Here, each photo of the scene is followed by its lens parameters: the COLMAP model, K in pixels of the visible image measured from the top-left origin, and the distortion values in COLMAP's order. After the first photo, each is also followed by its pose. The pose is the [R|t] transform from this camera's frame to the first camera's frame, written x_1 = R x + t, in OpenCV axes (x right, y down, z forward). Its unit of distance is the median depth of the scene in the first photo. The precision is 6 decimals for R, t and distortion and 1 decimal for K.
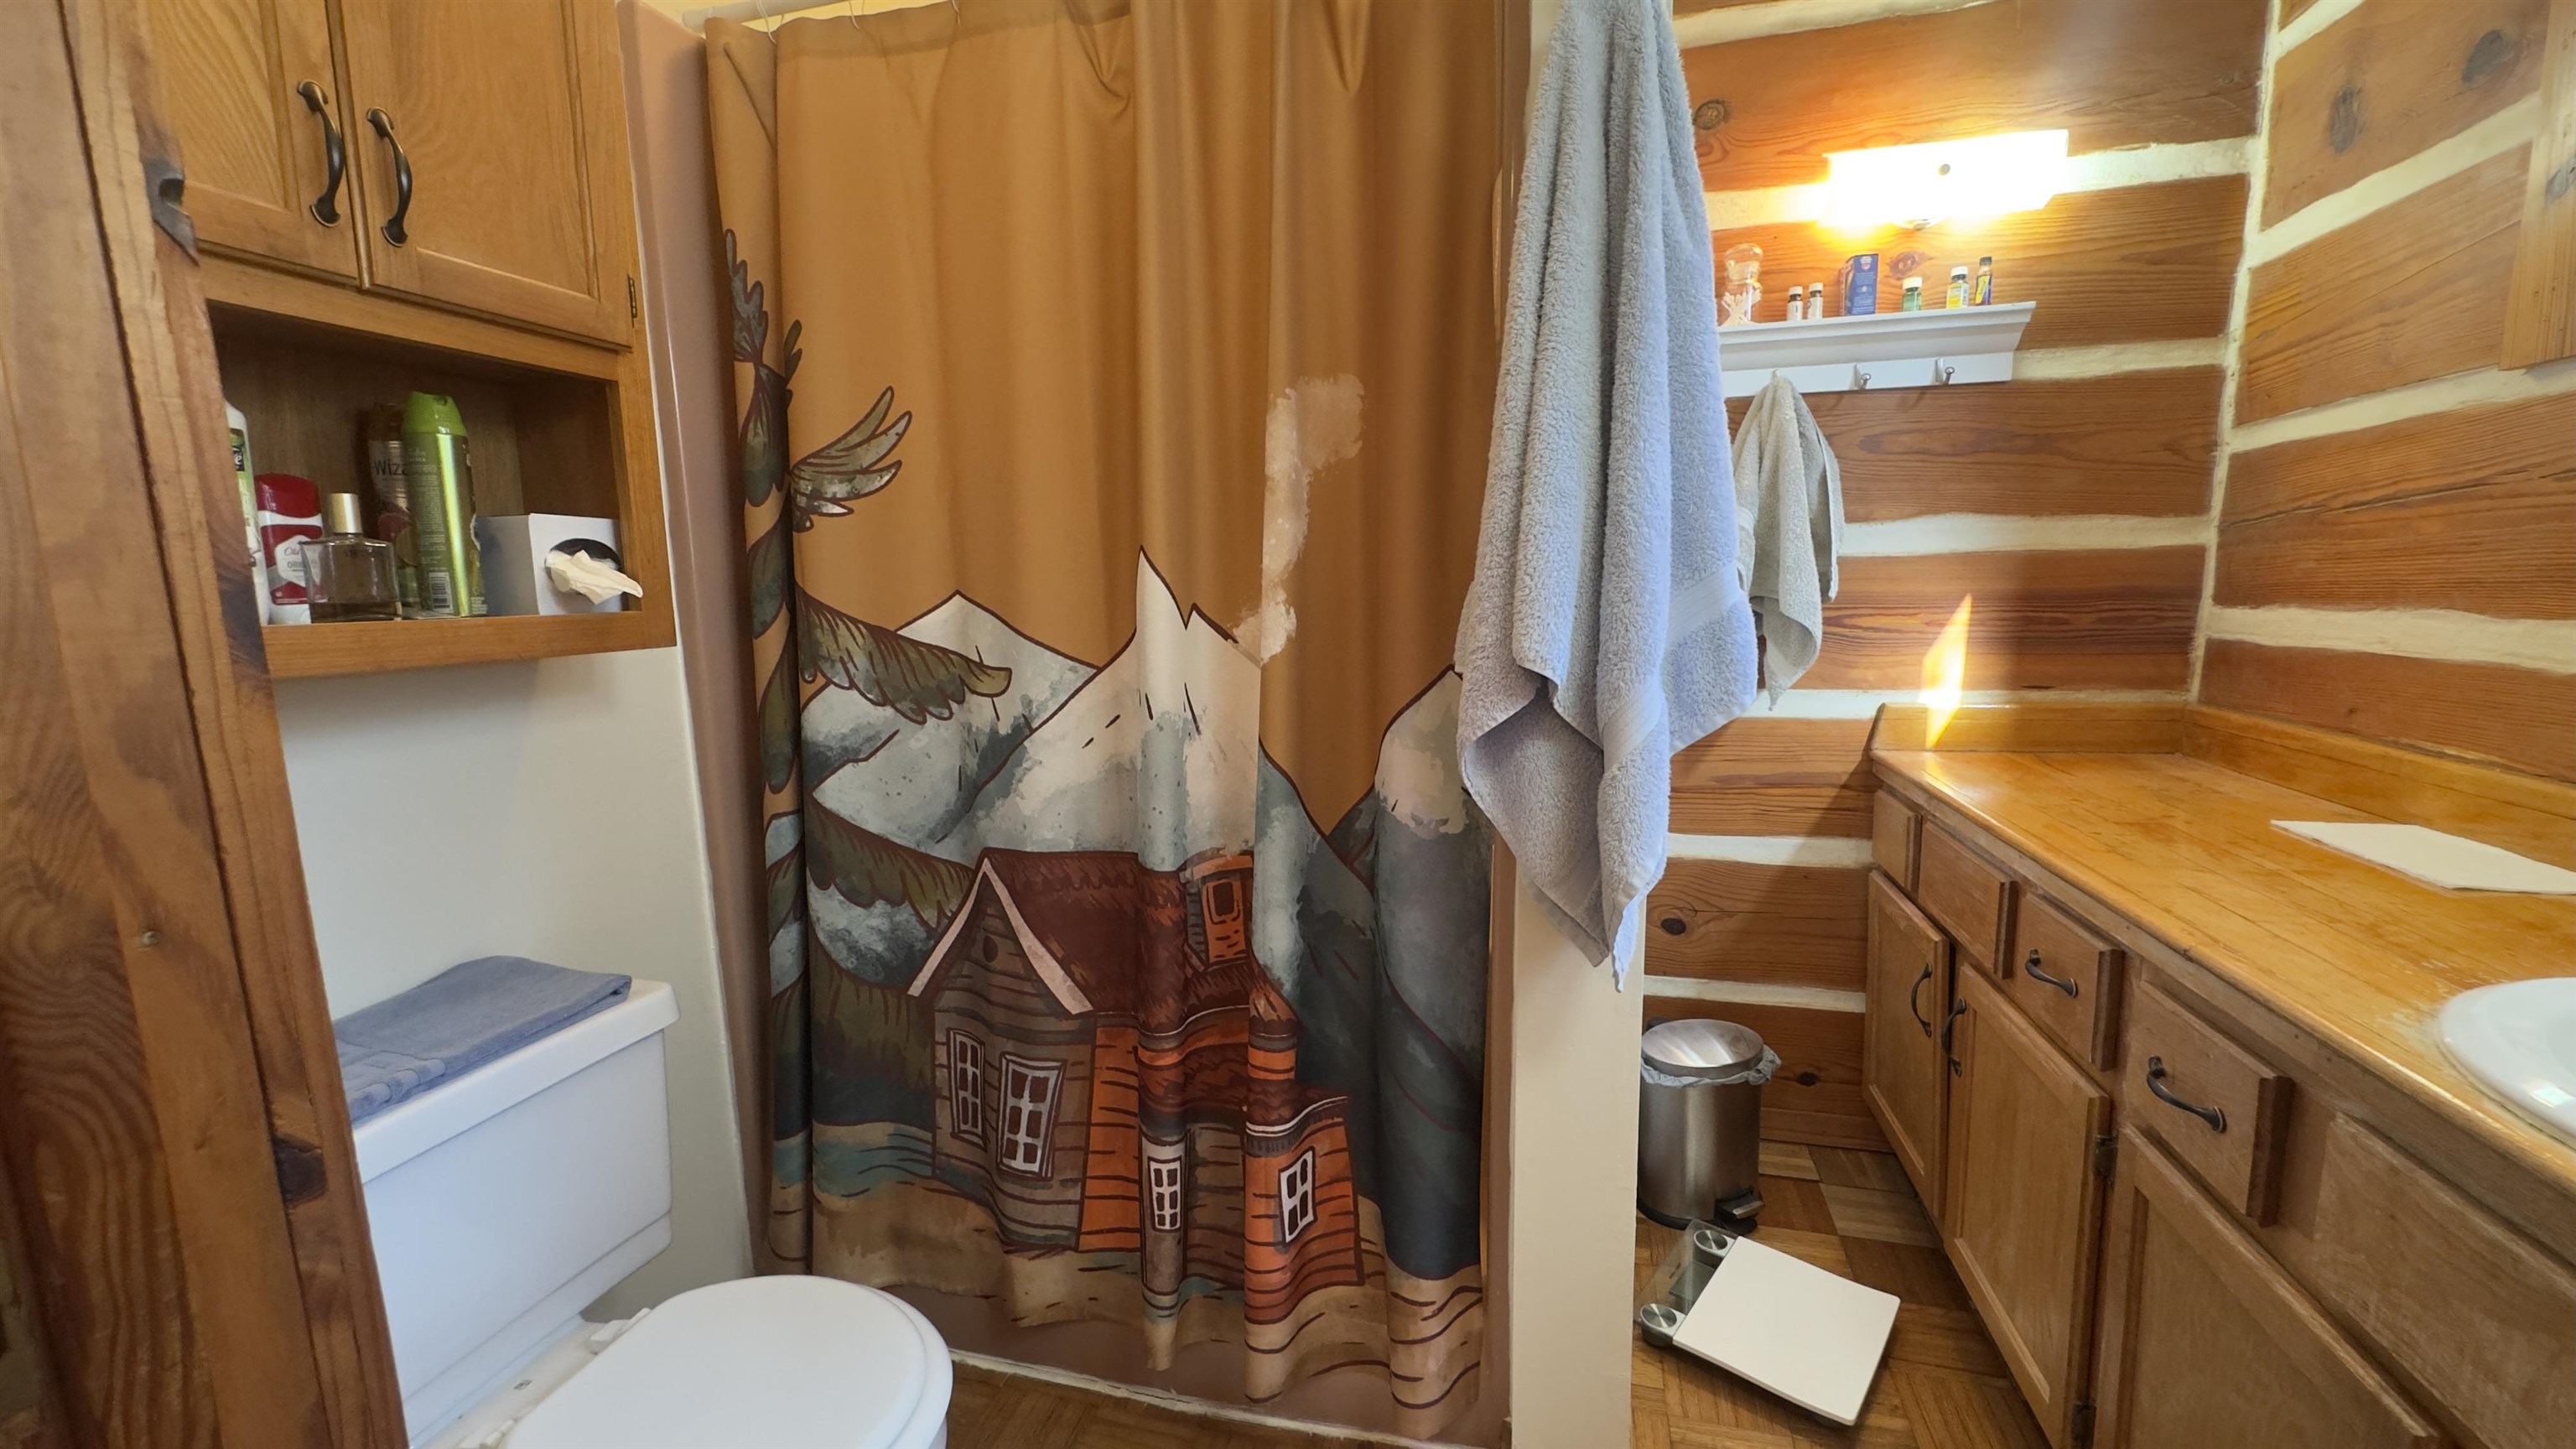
lens RADIAL K [[1028.7, 0, 1282.9], [0, 1028.7, 720.1], [0, 0, 1]] dist [-0.003198, 0.000624]
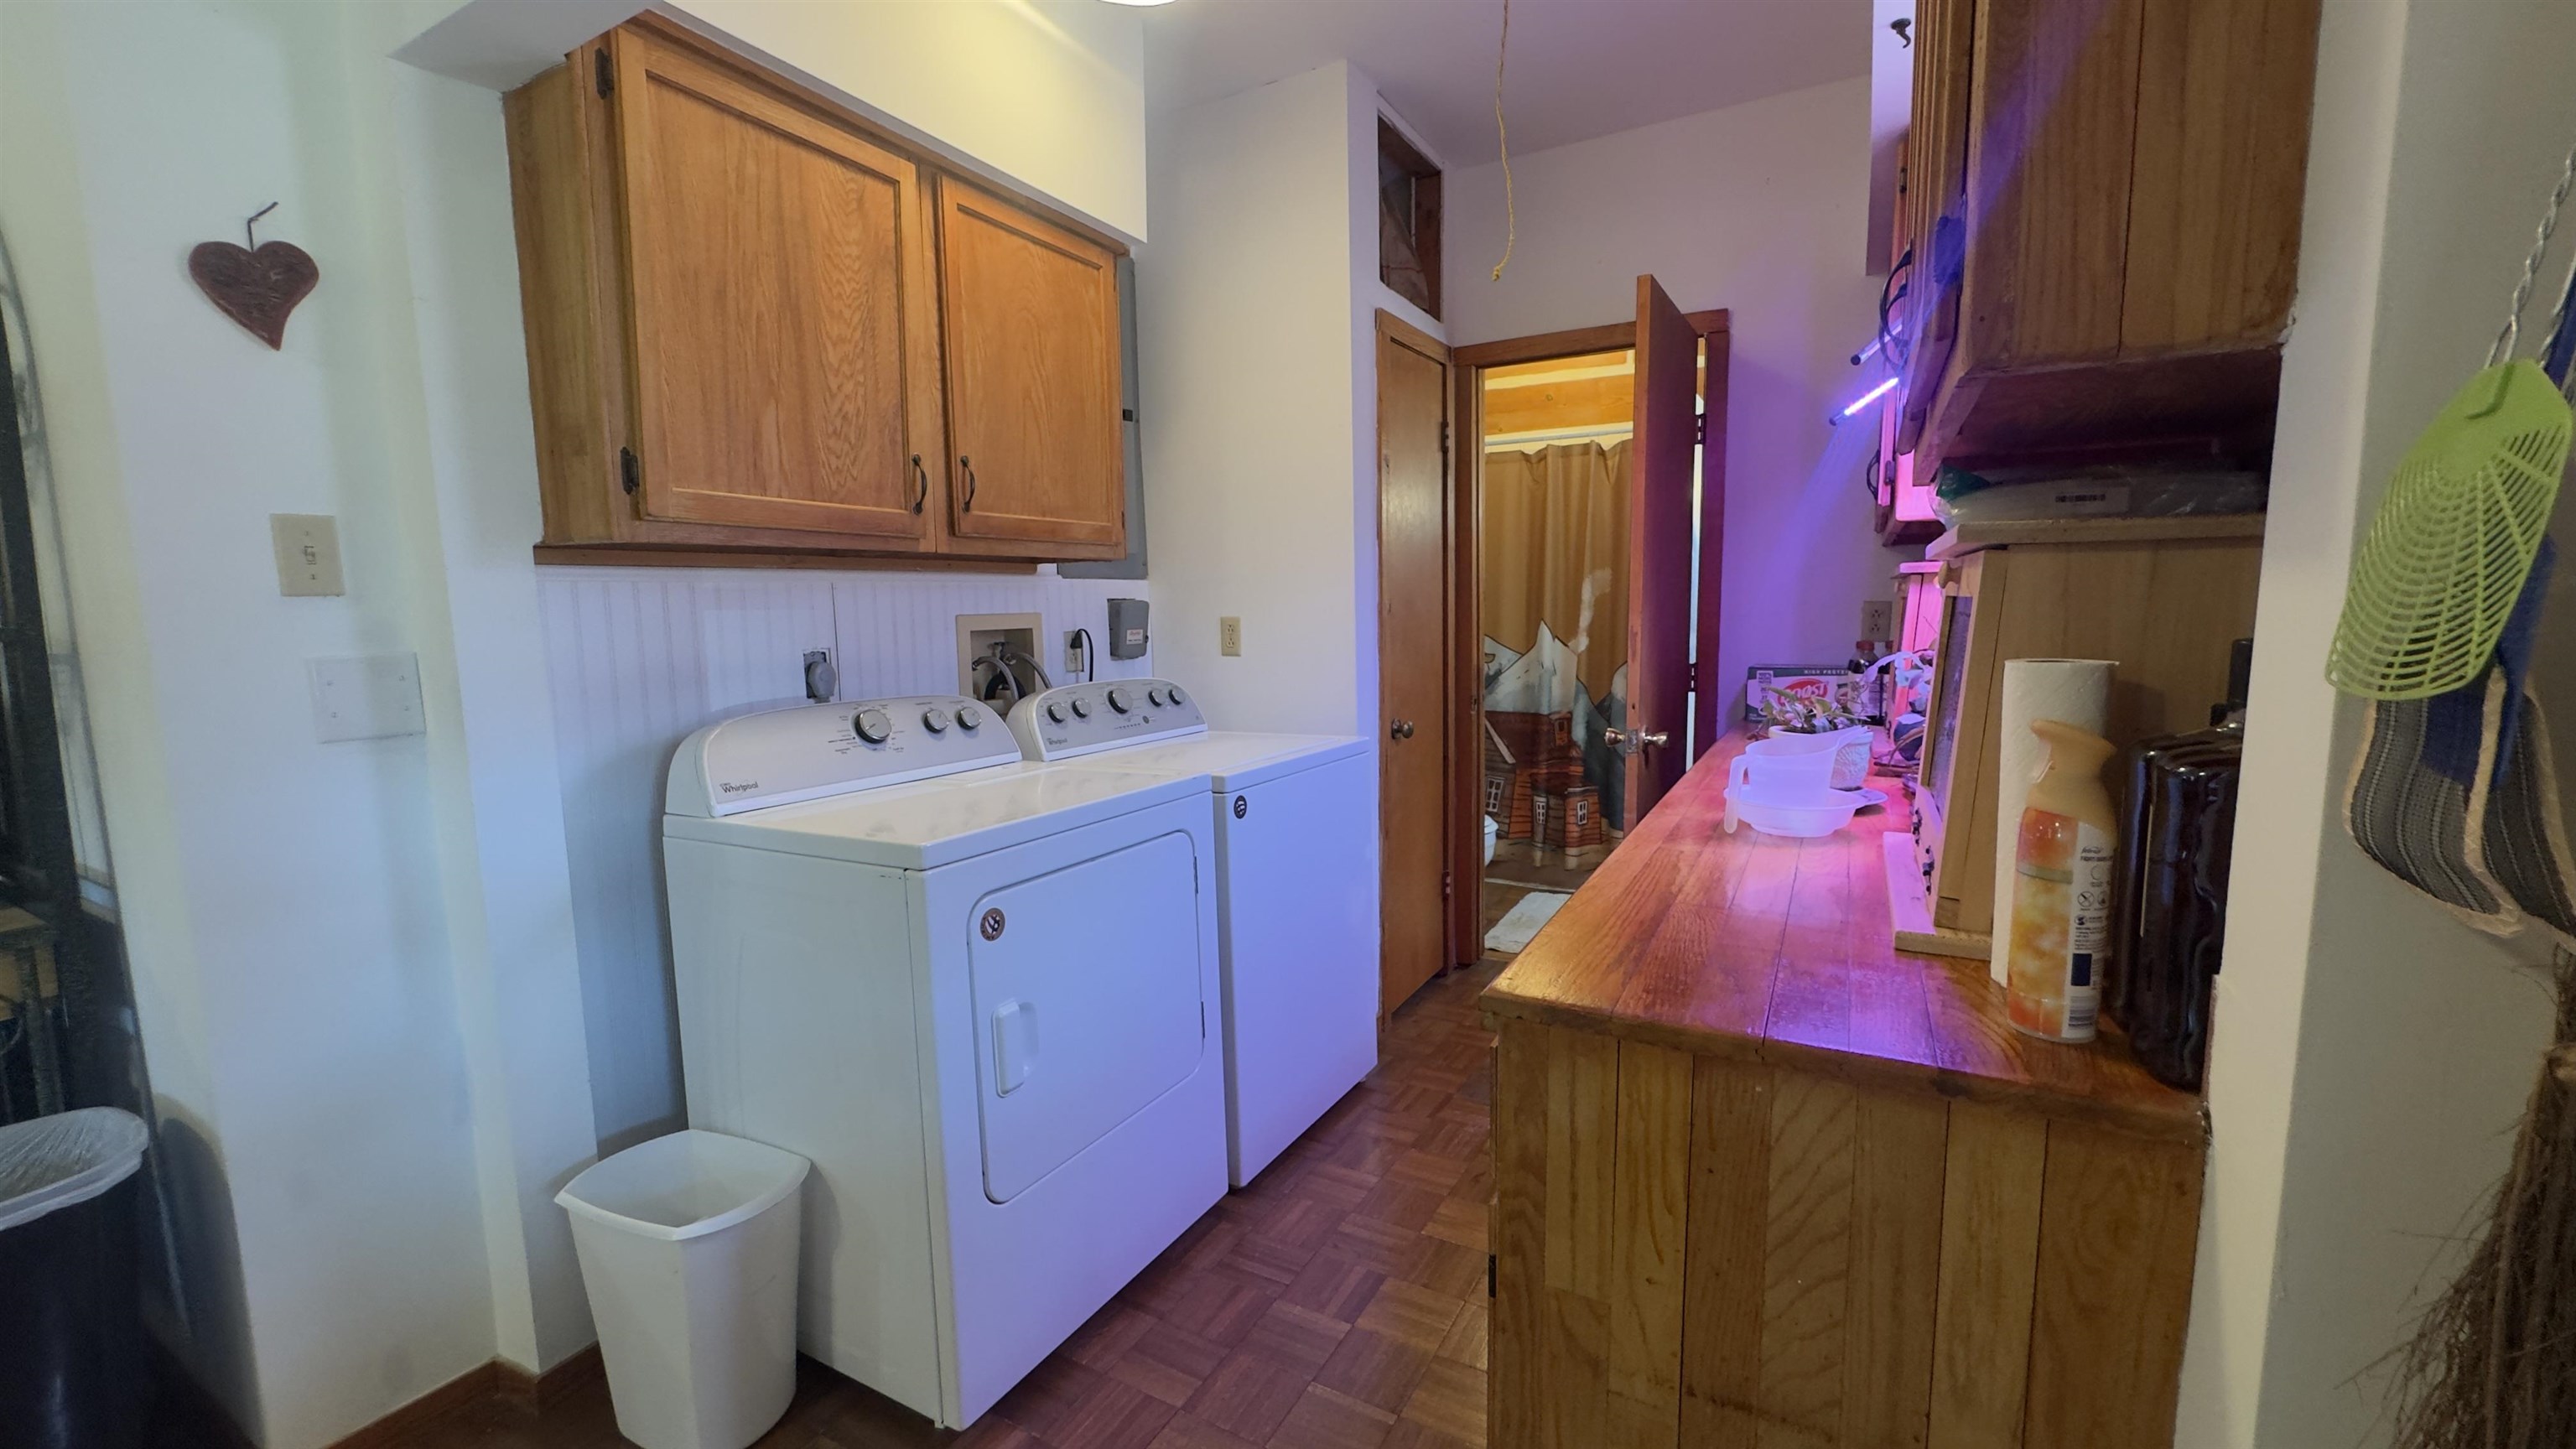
lens RADIAL K [[1028.7, 0, 1288.8], [0, 1028.7, 720.5], [0, 0, 1]] dist [-0.003198, 0.000624]
pose [[0.969841, 0.038180, -0.240728, -0.115516], [-0.041155, 0.999126, -0.007341, 0.221820], [0.240237, 0.017027, 0.970565, -2.425633]]
